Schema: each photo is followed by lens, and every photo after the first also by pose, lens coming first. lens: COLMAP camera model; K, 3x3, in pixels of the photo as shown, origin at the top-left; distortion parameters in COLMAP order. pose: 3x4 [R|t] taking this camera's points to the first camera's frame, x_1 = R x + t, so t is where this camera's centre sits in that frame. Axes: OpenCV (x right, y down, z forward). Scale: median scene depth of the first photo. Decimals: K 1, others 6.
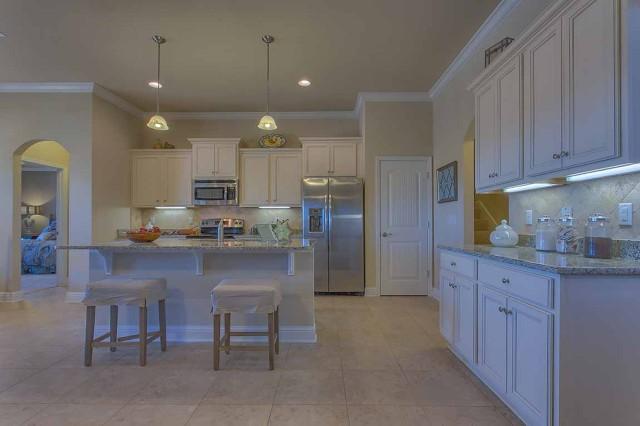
lens RADIAL K [[312.8, 0, 318.4], [0, 312.8, 222.1], [0, 0, 1]] dist [-0.001039, -0.000077]
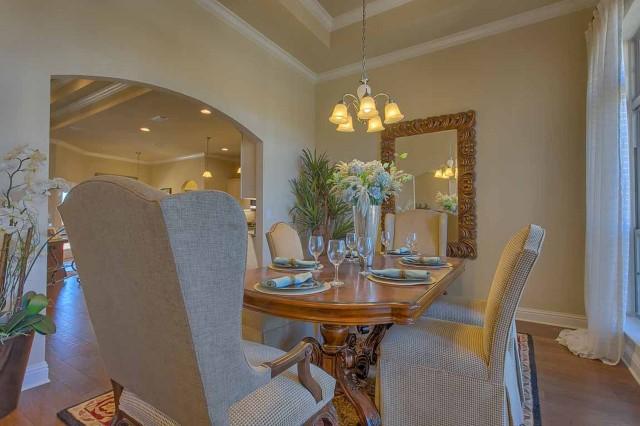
lens RADIAL K [[308.3, 0, 319.3], [0, 308.3, 218.9], [0, 0, 1]] dist [-0.001874, -0.000139]
pose [[0.856365, 0.002821, -0.516363, 0.863954], [-0.002501, 0.999996, 0.001315, 0.001297], [0.516364, 0.000165, 0.856369, -0.322950]]
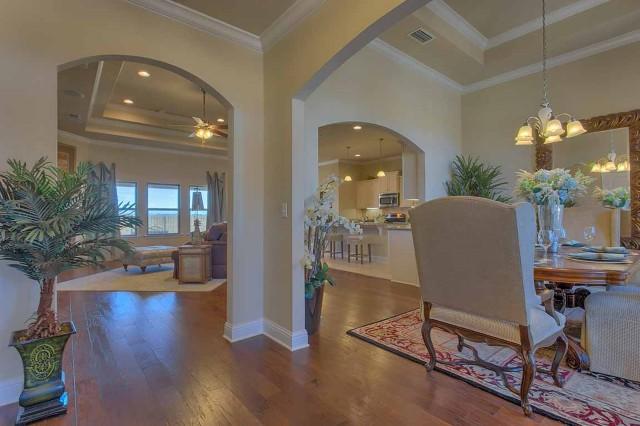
lens RADIAL K [[310.6, 0, 317.0], [0, 310.6, 214.8], [0, 0, 1]] dist [0.002340, 0.001033]
pose [[0.652381, -0.006645, -0.757862, 0.843882], [0.005631, 0.999976, -0.003920, 0.000629], [0.757870, -0.001710, 0.652403, -0.594725]]
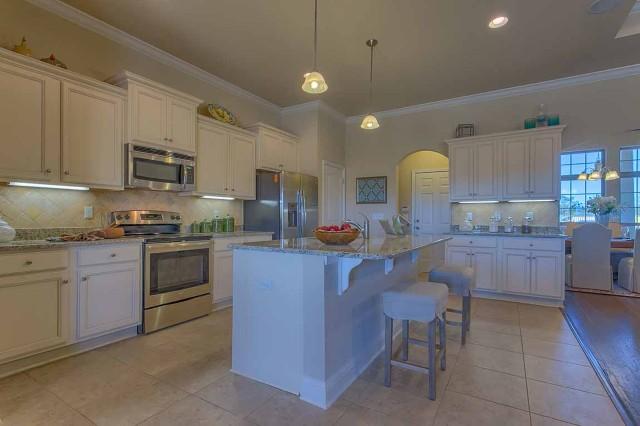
lens RADIAL K [[310.6, 0, 317.0], [0, 310.6, 214.8], [0, 0, 1]] dist [0.002340, 0.001033]
pose [[0.506625, 0.009406, 0.862115, -0.730363], [-0.008941, 0.999944, -0.005655, -0.002733], [-0.862120, -0.004843, 0.506681, 0.405996]]
